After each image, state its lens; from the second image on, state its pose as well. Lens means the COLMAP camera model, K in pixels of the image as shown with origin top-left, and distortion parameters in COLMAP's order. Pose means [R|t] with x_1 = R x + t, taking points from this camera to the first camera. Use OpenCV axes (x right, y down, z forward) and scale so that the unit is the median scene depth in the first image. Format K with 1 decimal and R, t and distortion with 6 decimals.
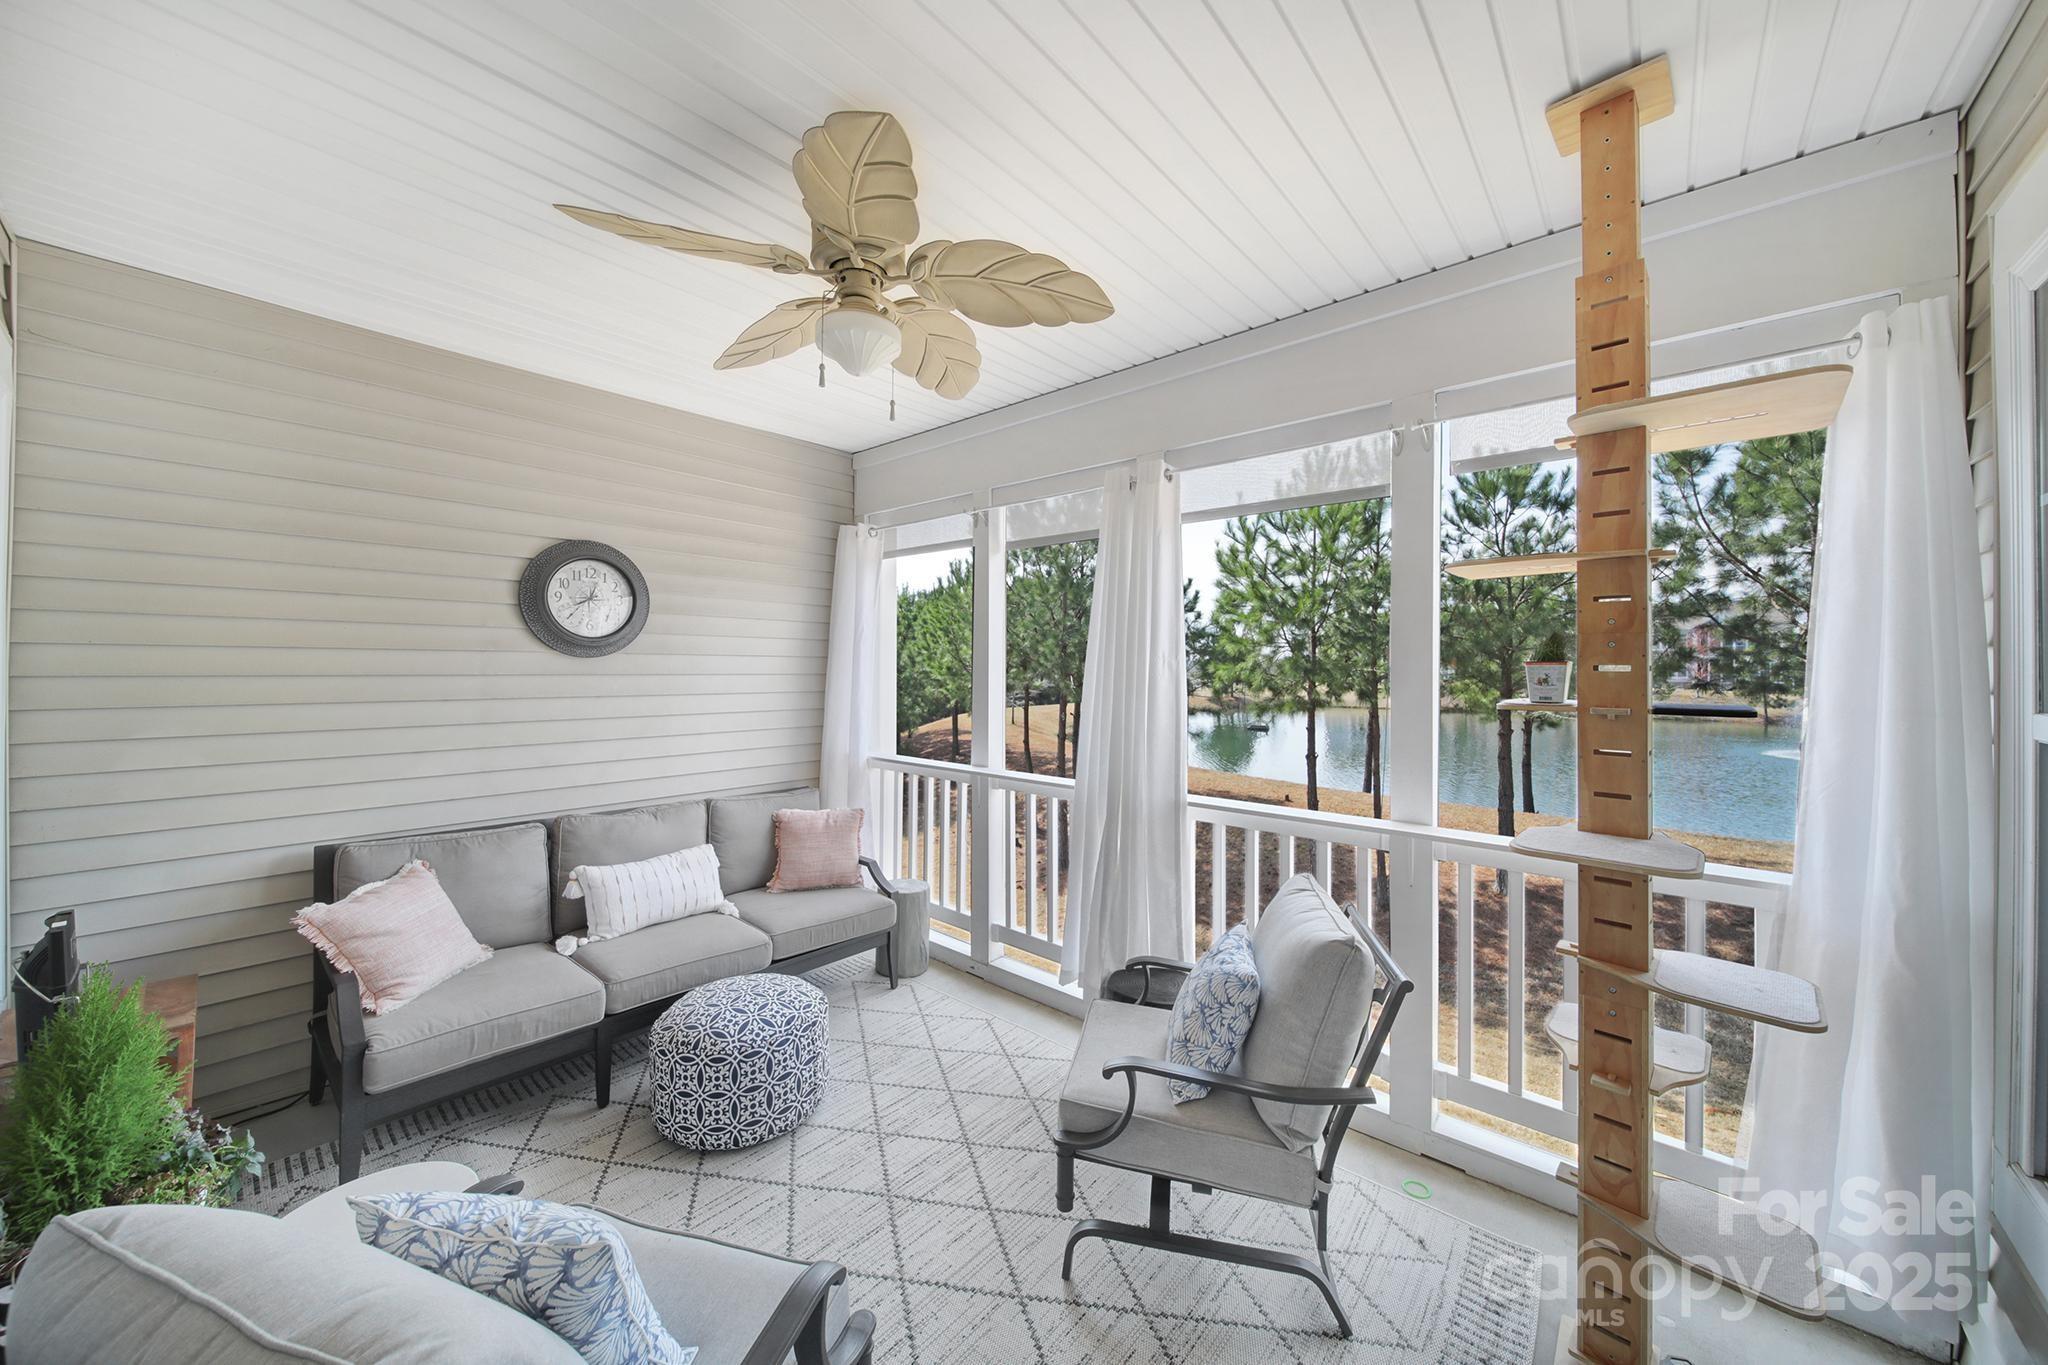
lens RADIAL K [[726.1, 0, 1024.7], [0, 726.1, 670.5], [0, 0, 1]] dist [-0.001594, -0.000273]
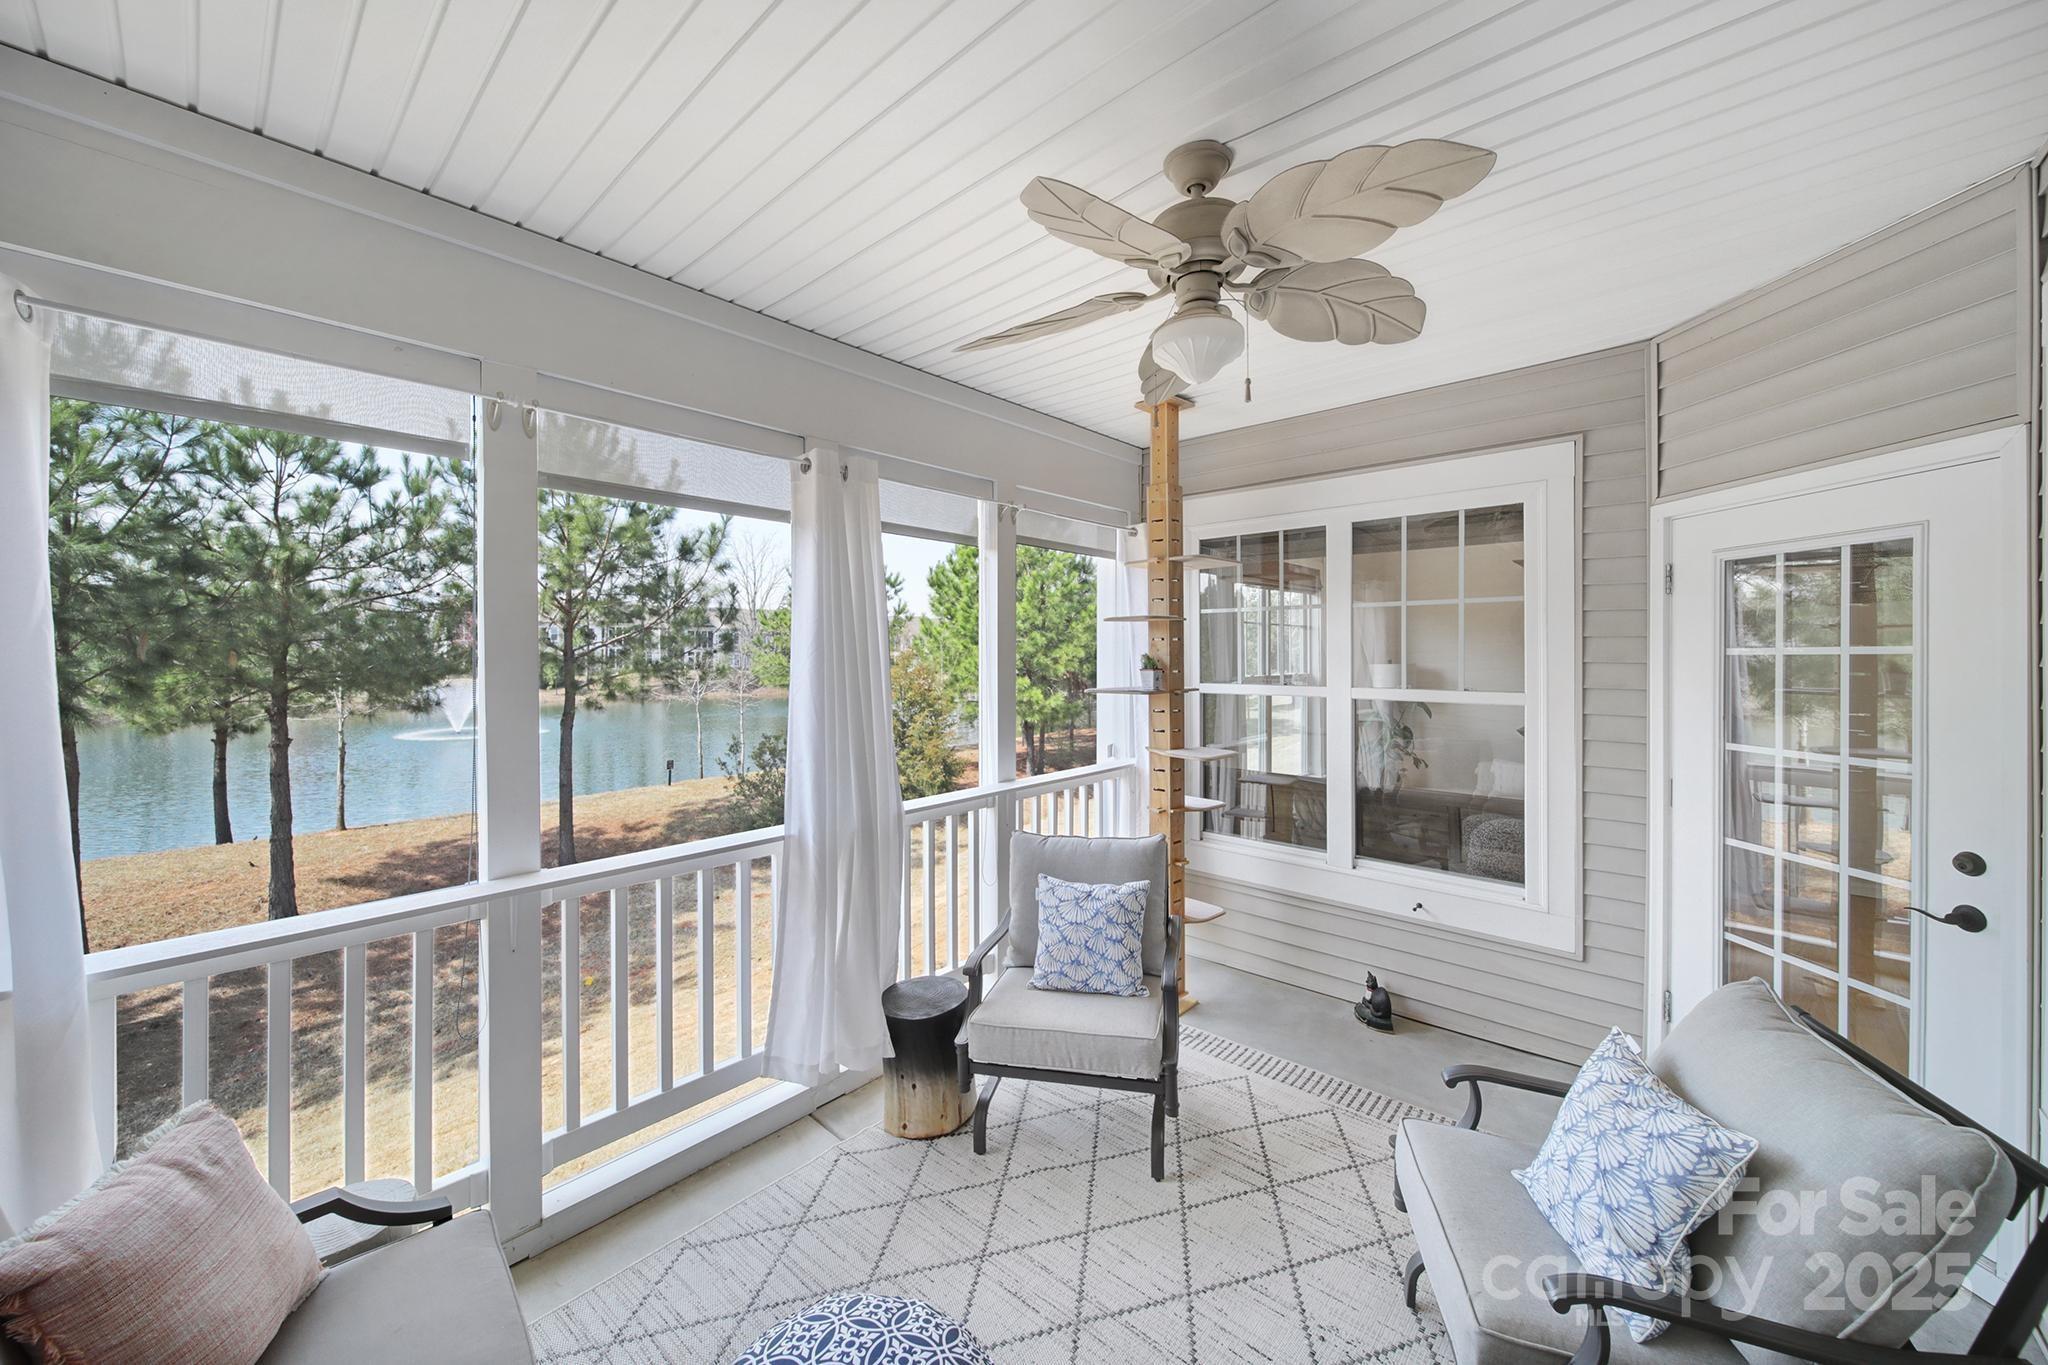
lens RADIAL K [[726.1, 0, 1024.7], [0, 726.1, 670.5], [0, 0, 1]] dist [-0.001594, -0.000273]
pose [[0.004230, -0.014911, 0.999880, -0.880799], [0.007514, 0.999861, 0.014879, -0.031794], [-0.999963, 0.007450, 0.004341, 0.922432]]
